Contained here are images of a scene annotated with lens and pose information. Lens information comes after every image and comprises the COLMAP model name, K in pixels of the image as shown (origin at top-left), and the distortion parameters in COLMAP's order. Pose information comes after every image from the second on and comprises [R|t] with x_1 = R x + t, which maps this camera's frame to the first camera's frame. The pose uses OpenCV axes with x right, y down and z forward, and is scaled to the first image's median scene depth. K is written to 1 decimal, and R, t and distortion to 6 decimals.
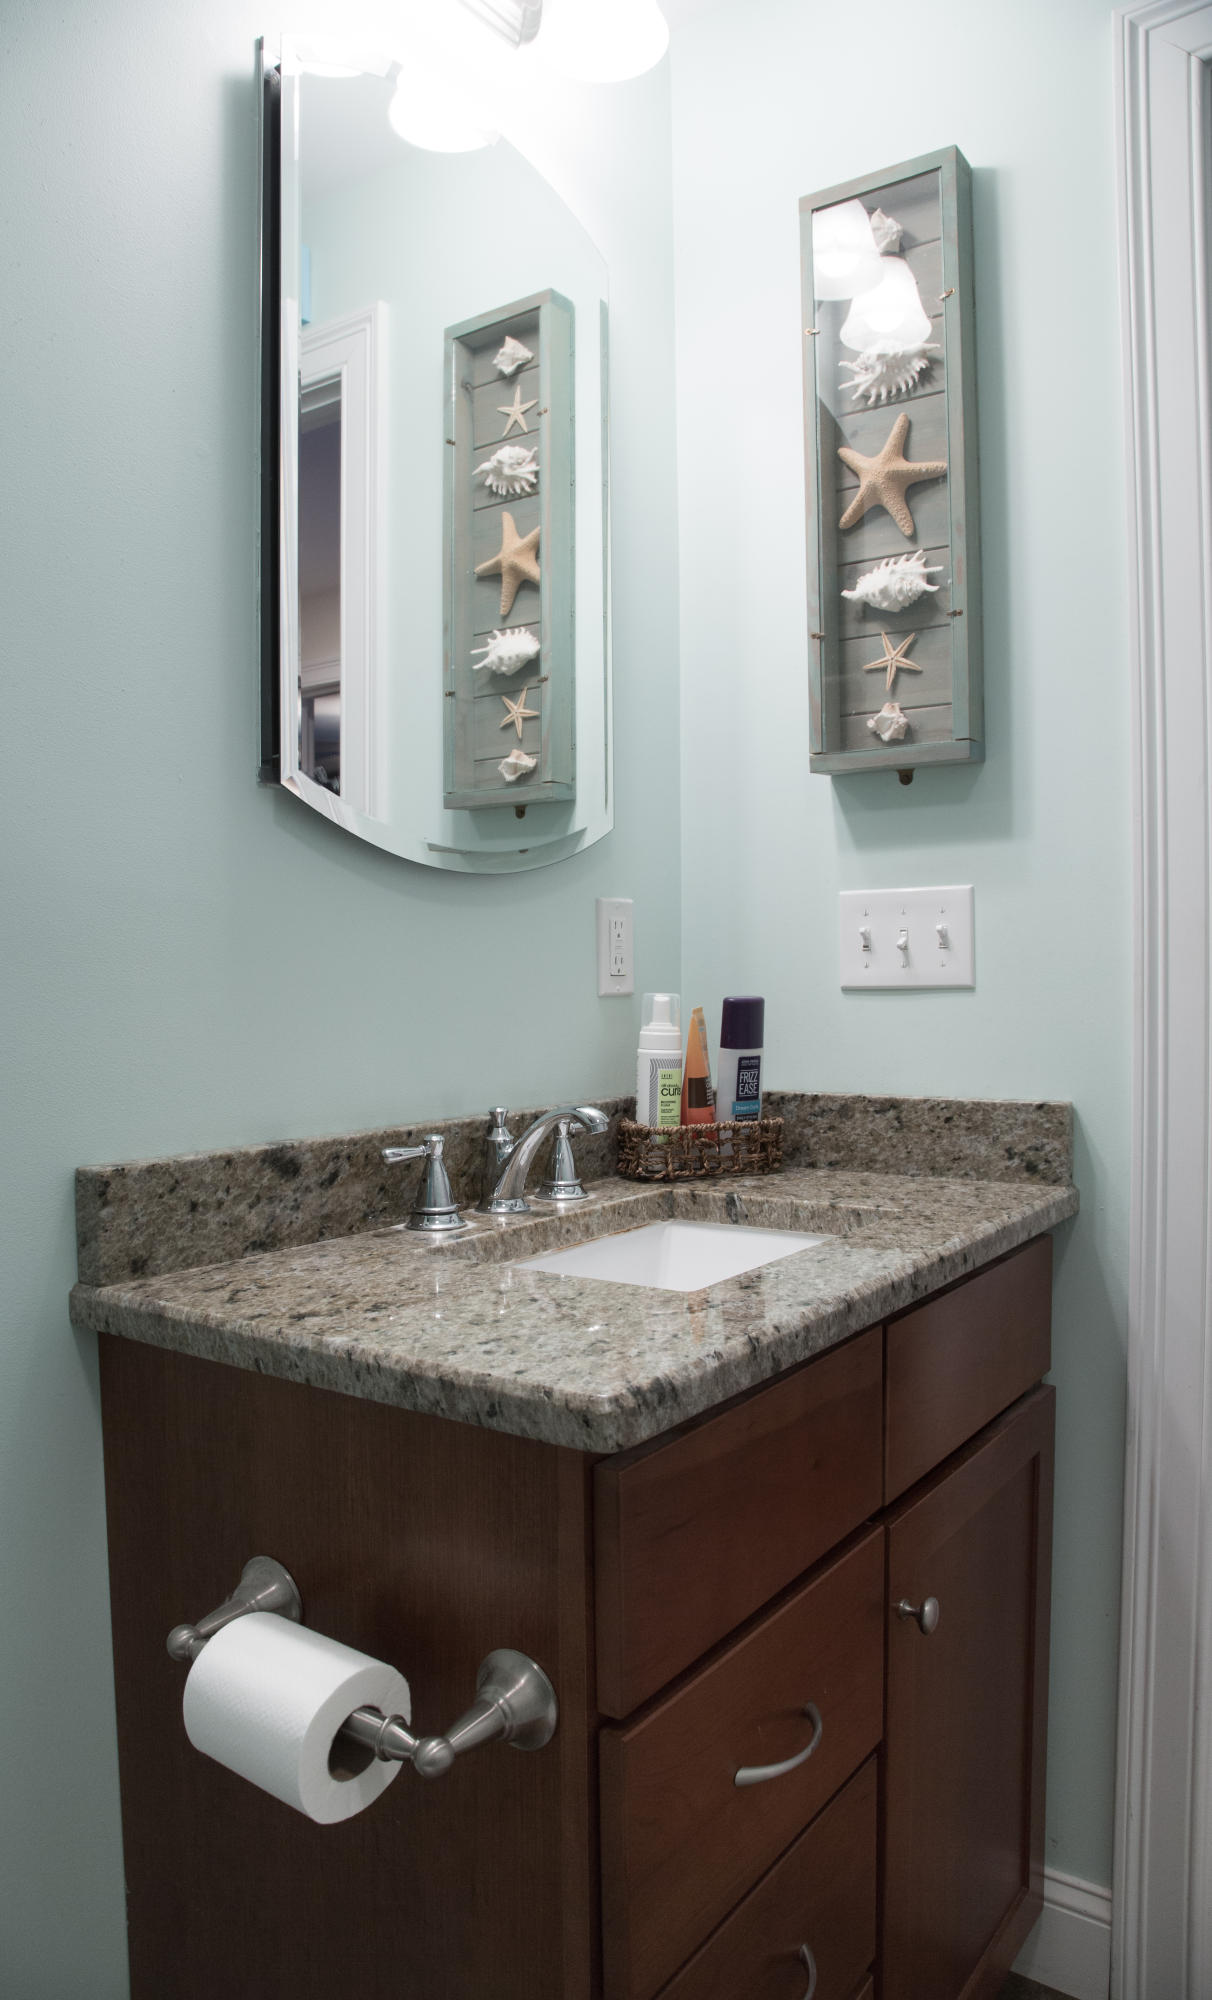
lens RADIAL K [[1363.2, 0, 606.0], [0, 1363.2, 1000.0], [0, 0, 1]] dist [-0.144851, 0.000158]
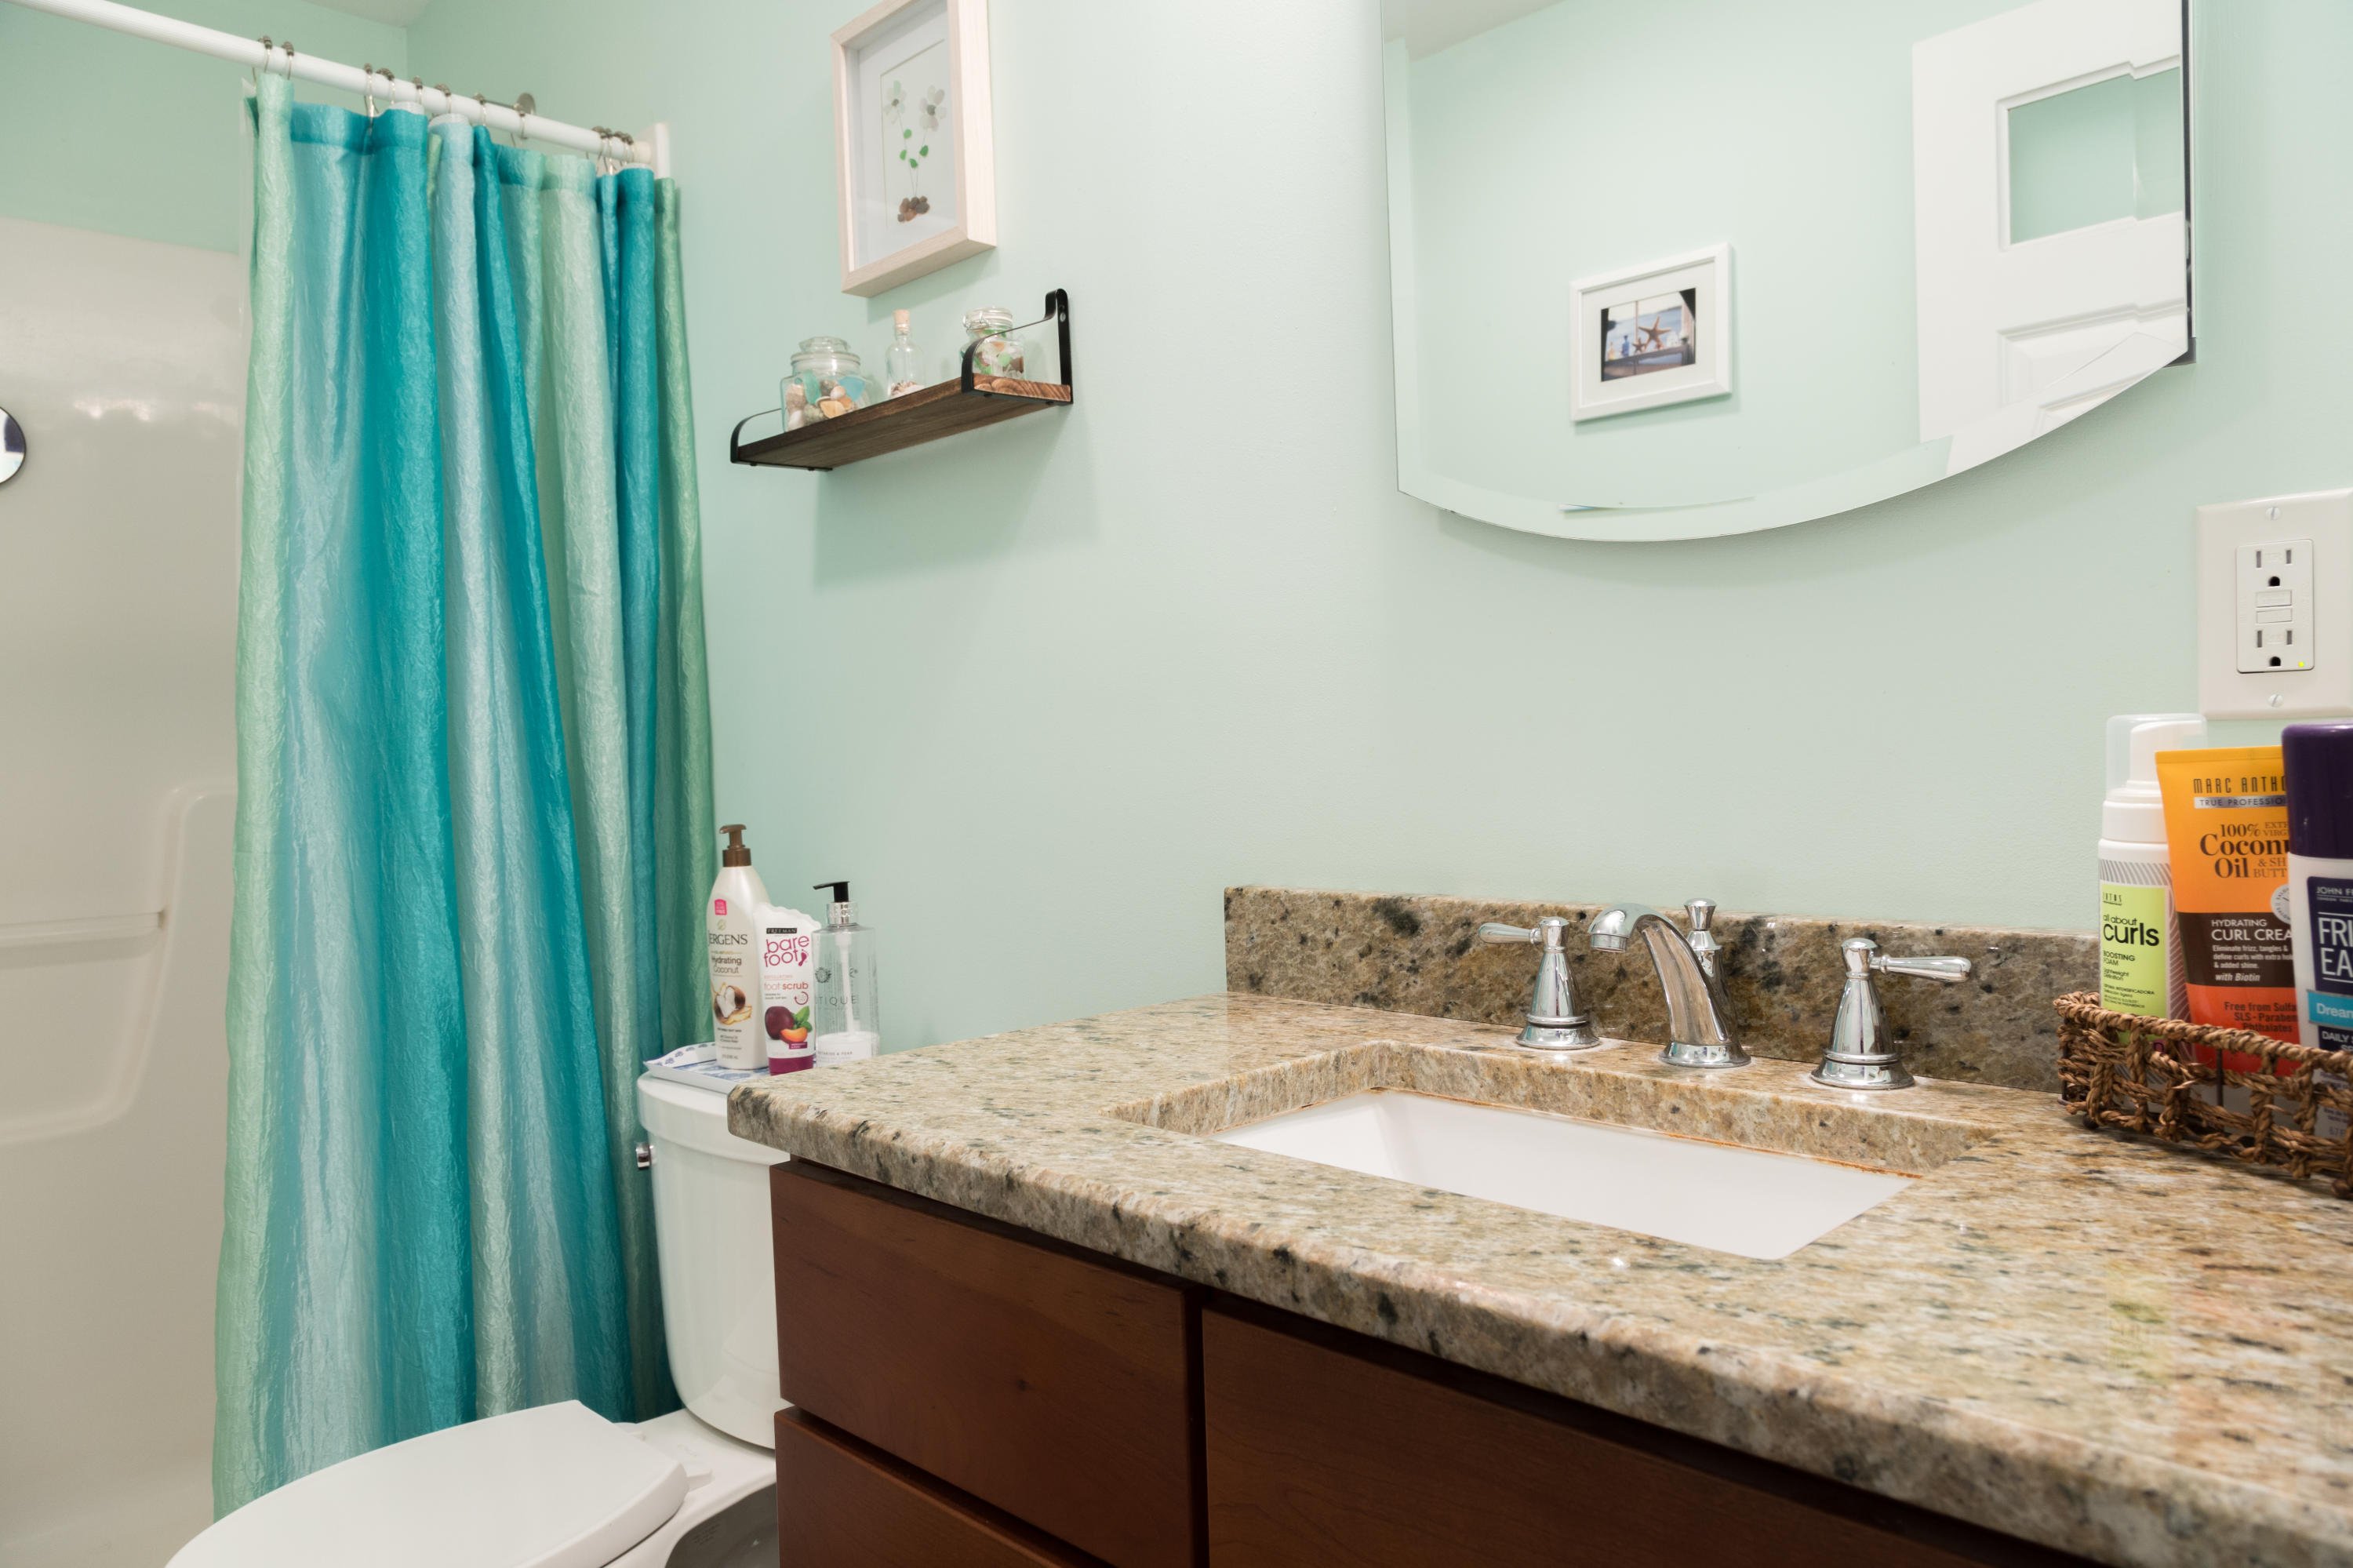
lens RADIAL K [[1557.3, 0, 1176.5], [0, 1557.3, 784.0], [0, 0, 1]] dist [-0.000731, -0.000118]
pose [[-0.179395, 0.037223, -0.983073, 0.807737], [0.013748, 0.999281, 0.035327, -0.006519], [0.983681, -0.007177, -0.179778, 1.041900]]
